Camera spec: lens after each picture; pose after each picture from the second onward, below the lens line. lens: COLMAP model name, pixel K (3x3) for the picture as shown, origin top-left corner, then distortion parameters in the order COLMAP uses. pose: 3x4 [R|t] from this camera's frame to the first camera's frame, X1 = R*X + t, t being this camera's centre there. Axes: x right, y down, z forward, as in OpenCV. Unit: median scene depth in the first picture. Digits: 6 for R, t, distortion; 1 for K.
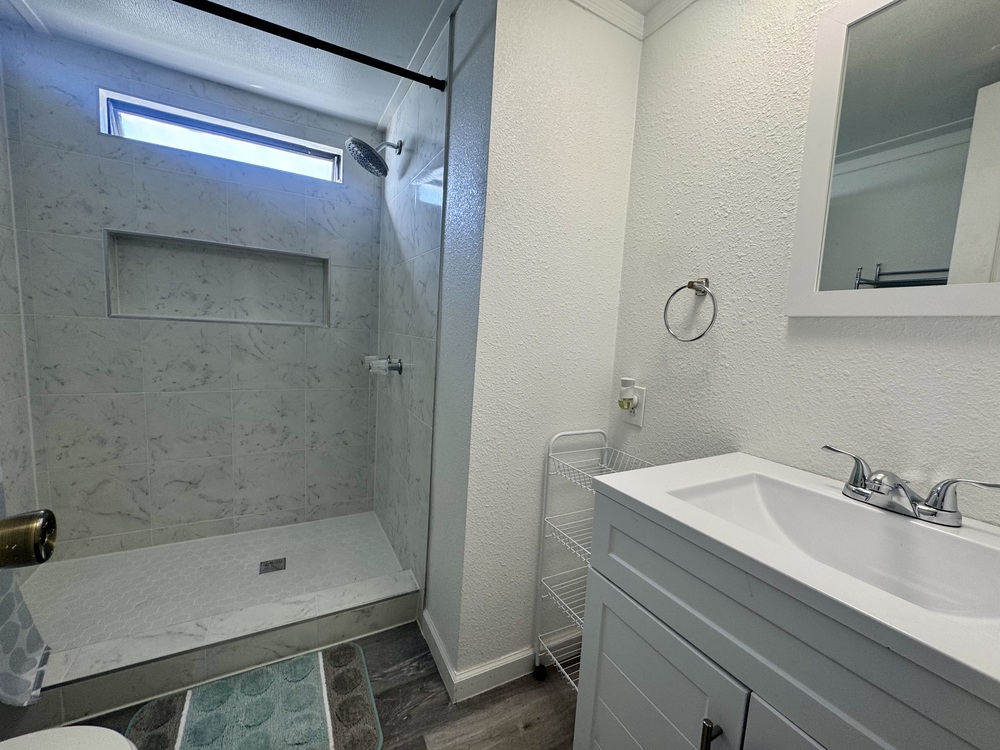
lens RADIAL K [[402.8, 0, 501.4], [0, 402.8, 374.8], [0, 0, 1]] dist [-0.001647, 0.000307]
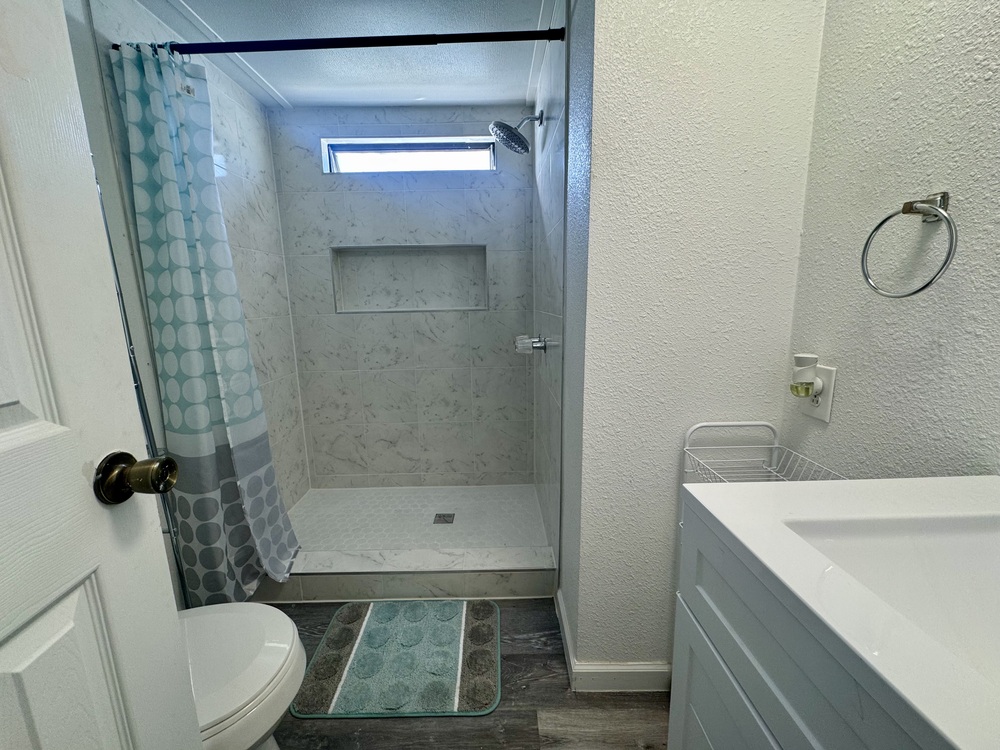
lens RADIAL K [[402.8, 0, 497.7], [0, 402.8, 375.5], [0, 0, 1]] dist [-0.001647, 0.000307]
pose [[0.879470, 0.011087, -0.475824, 0.163904], [0.016545, 0.998412, 0.053844, -0.002077], [0.475666, -0.055226, 0.877891, 0.092214]]
